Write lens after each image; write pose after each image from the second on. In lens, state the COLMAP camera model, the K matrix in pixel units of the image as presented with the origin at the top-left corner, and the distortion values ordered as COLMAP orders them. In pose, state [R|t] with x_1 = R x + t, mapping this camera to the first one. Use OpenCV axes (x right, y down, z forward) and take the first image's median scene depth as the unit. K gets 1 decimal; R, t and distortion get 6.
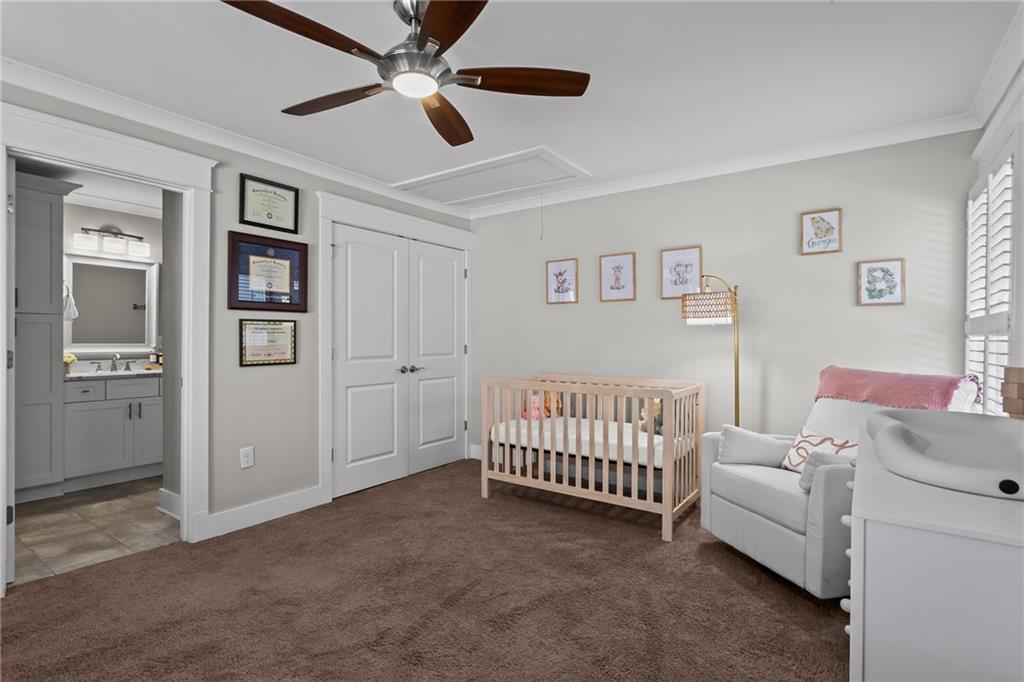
lens RADIAL K [[500.5, 0, 505.8], [0, 500.5, 339.0], [0, 0, 1]] dist [0.001092, -0.000353]
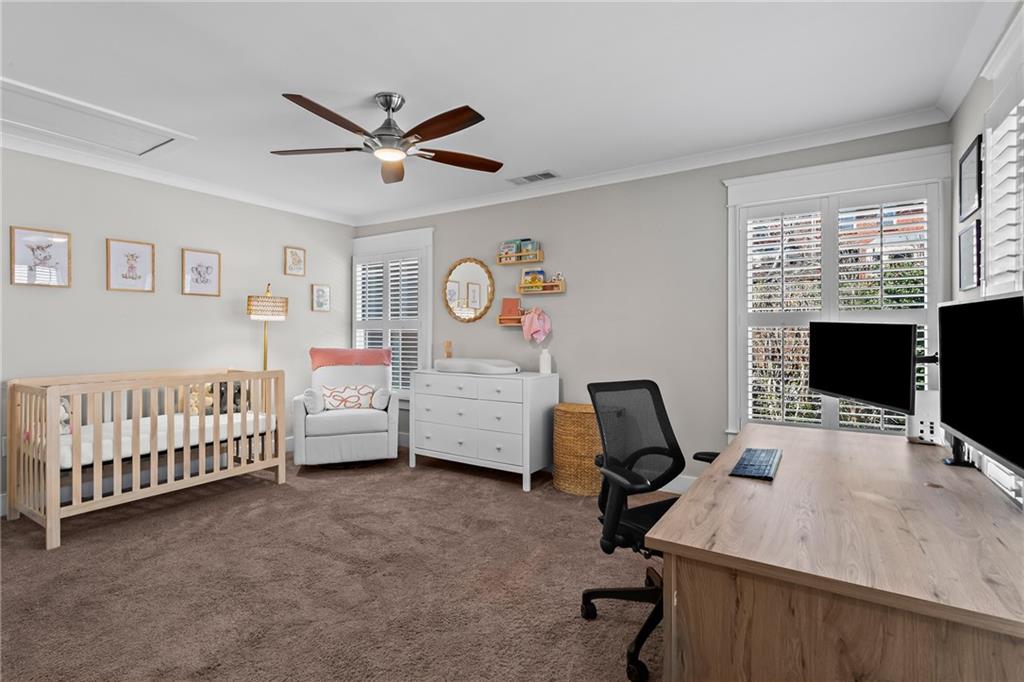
lens RADIAL K [[500.5, 0, 504.4], [0, 500.5, 330.9], [0, 0, 1]] dist [0.001092, -0.000353]
pose [[-0.051490, -0.003530, 0.998667, -0.934426], [0.000279, 0.999994, 0.003549, -0.005789], [-0.998673, 0.000462, -0.051488, 0.432908]]
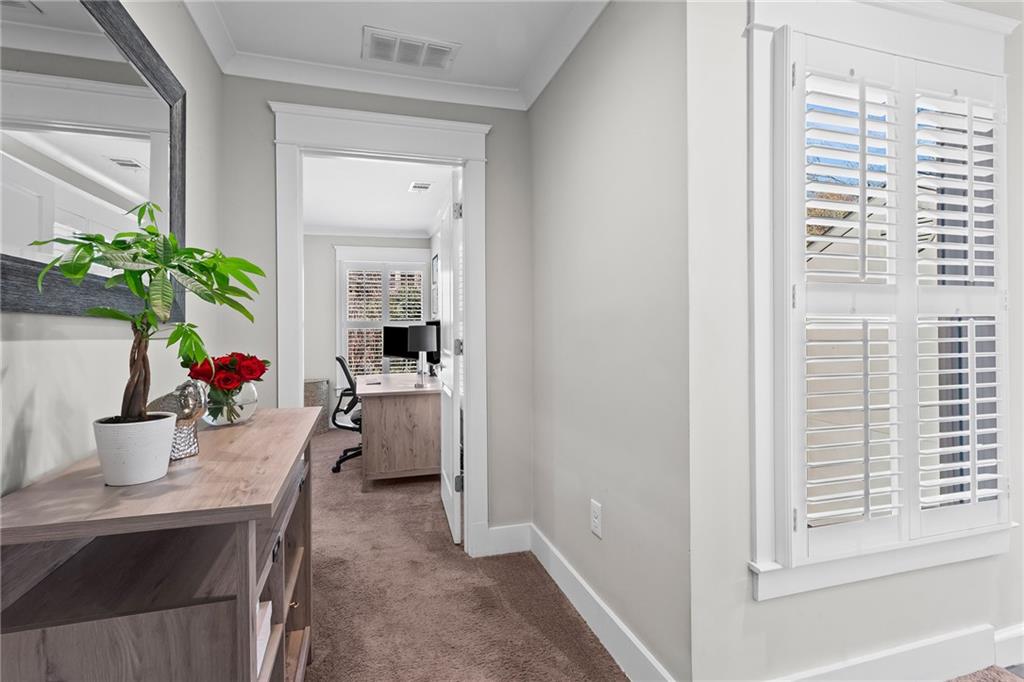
lens RADIAL K [[500.5, 0, 510.2], [0, 500.5, 332.8], [0, 0, 1]] dist [0.001092, -0.000353]
pose [[-0.799891, -0.004506, 0.600128, -2.020616], [-0.000388, 0.999975, 0.006991, -0.006302], [-0.600145, 0.005359, -0.799873, 1.456779]]
